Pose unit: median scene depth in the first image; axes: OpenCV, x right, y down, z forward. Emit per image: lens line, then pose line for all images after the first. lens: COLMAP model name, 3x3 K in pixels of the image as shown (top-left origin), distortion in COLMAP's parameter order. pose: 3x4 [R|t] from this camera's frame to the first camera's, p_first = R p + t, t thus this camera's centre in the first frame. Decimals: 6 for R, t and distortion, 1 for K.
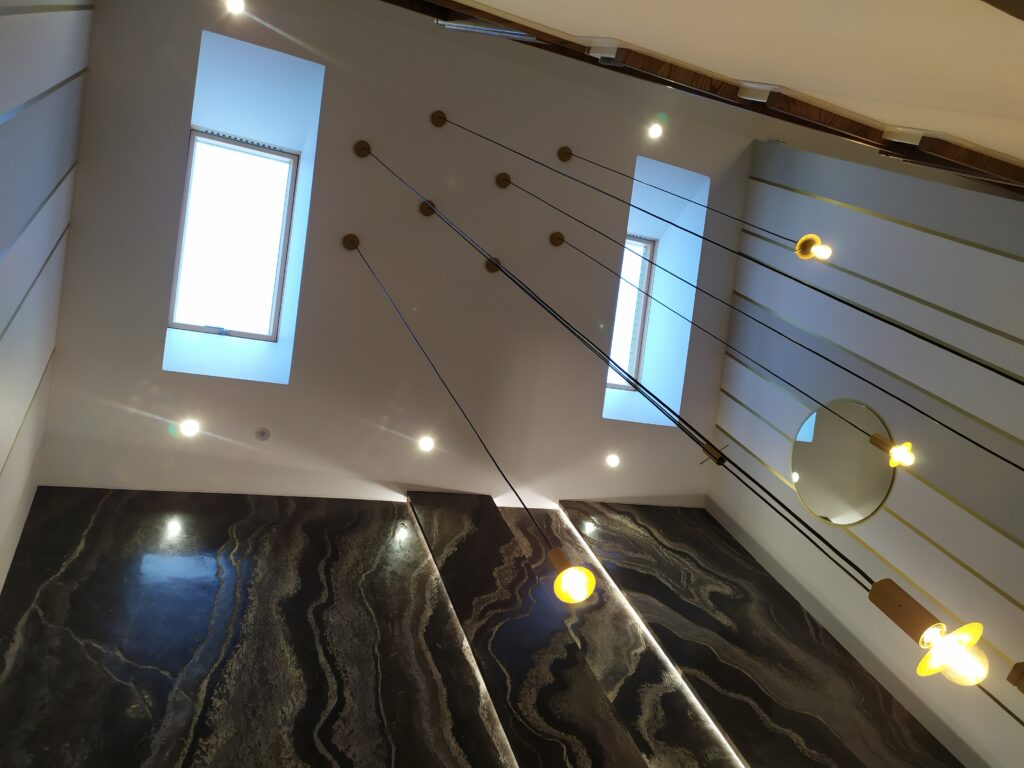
lens RADIAL K [[778.5, 0, 501.2], [0, 778.5, 371.1], [0, 0, 1]] dist [0.076766, -0.081494]
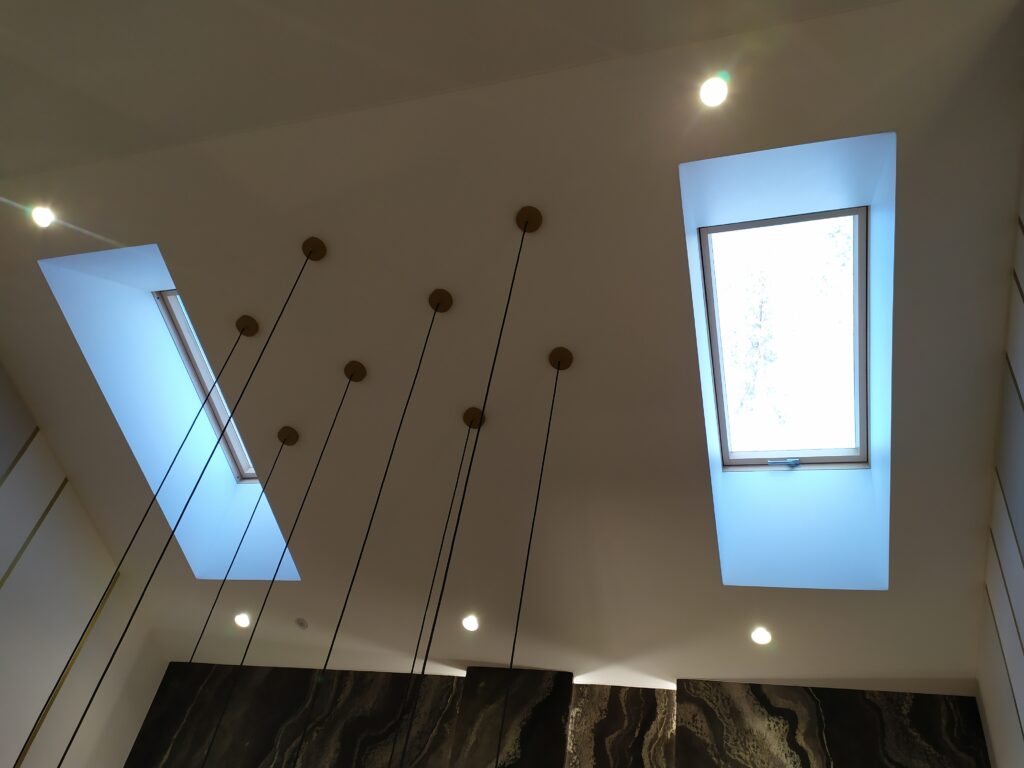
lens RADIAL K [[779.2, 0, 502.3], [0, 779.2, 373.6], [0, 0, 1]] dist [0.091523, -0.101400]
pose [[0.721444, 0.022305, -0.692114, 0.538386], [0.318468, 0.876823, 0.360221, -0.461347], [0.614896, -0.480295, 0.625475, 0.707685]]
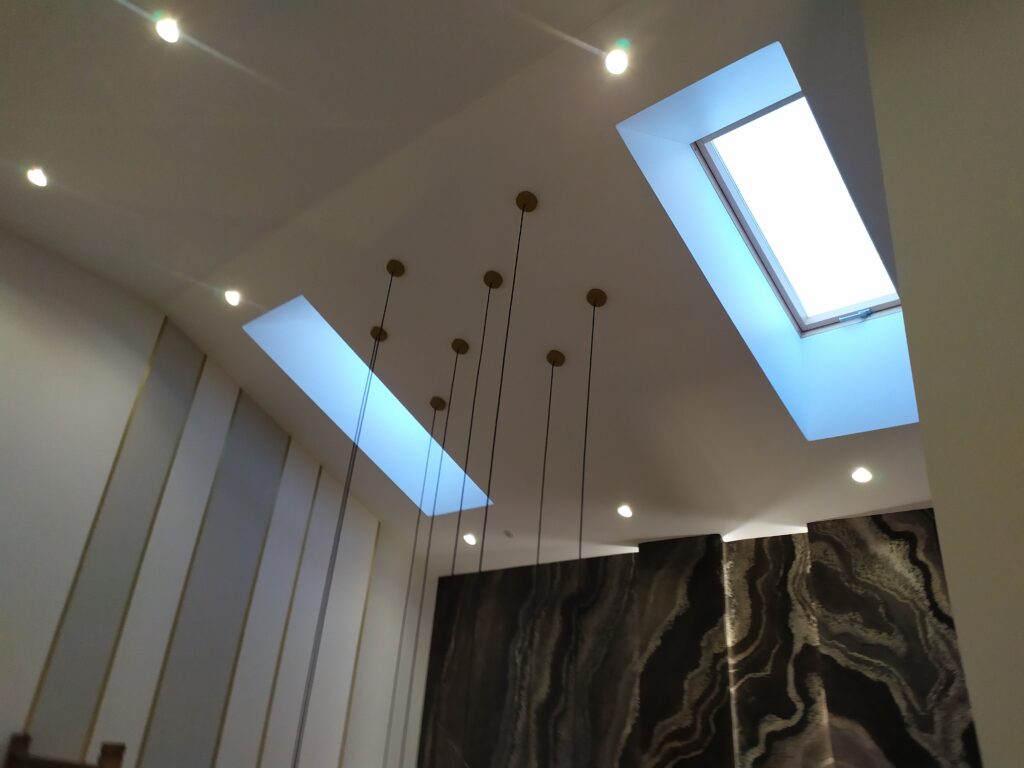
lens RADIAL K [[764.0, 0, 512.0], [0, 764.0, 384.0], [0, 0, 1]] dist [0.200353, -0.207726]
pose [[0.463177, -0.031807, -0.885695, 0.783767], [0.656462, 0.683710, 0.318745, -0.468079], [0.595420, -0.729060, 0.337559, 0.781256]]
